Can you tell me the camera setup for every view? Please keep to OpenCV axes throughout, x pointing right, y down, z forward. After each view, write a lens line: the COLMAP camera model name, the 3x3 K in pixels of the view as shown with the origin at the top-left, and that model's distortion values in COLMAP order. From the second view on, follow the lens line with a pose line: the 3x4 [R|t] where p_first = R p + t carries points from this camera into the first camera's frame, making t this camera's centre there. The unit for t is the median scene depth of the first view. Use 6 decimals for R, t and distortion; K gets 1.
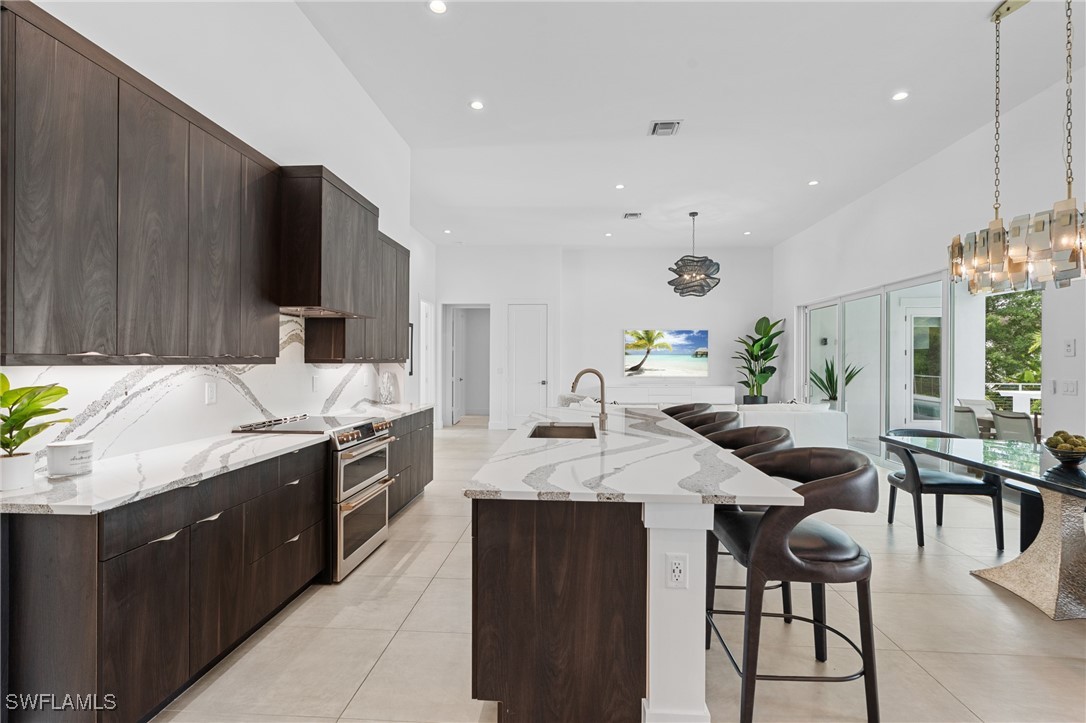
lens RADIAL K [[496.6, 0, 544.9], [0, 496.6, 354.7], [0, 0, 1]] dist [-0.001154, -0.000049]
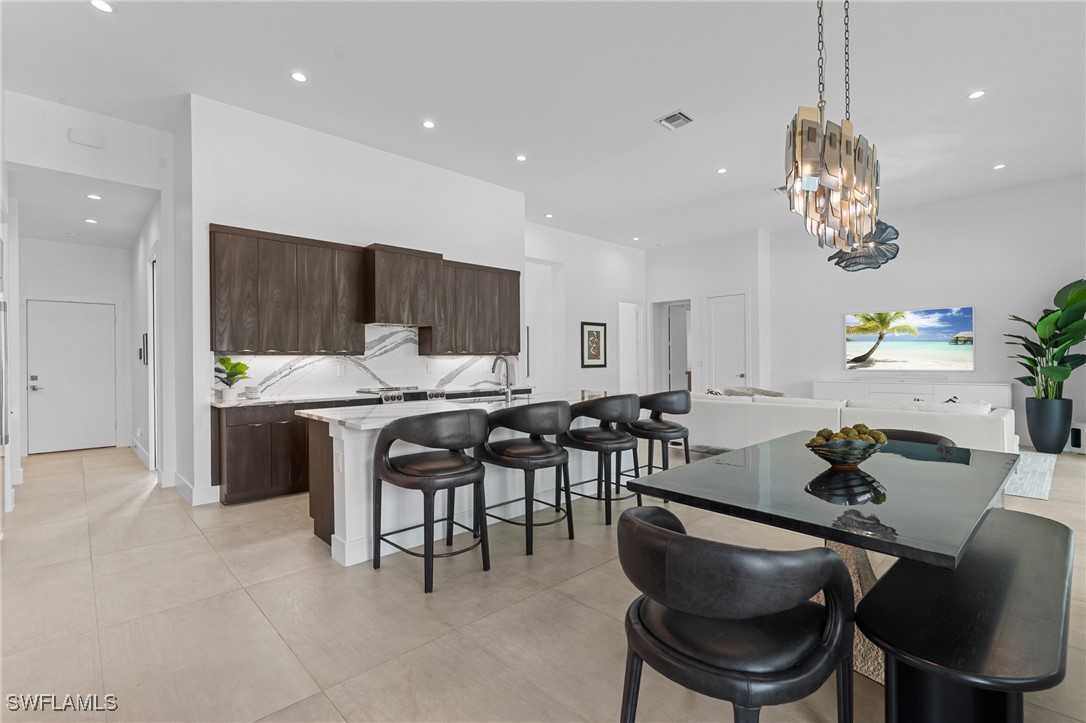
lens RADIAL K [[496.6, 0, 544.9], [0, 496.6, 354.7], [0, 0, 1]] dist [-0.001154, -0.000049]
pose [[0.729850, -0.015756, -0.683426, 0.805779], [0.019665, 0.999805, -0.002050, 0.022361], [0.683324, -0.011944, 0.730017, 0.076486]]
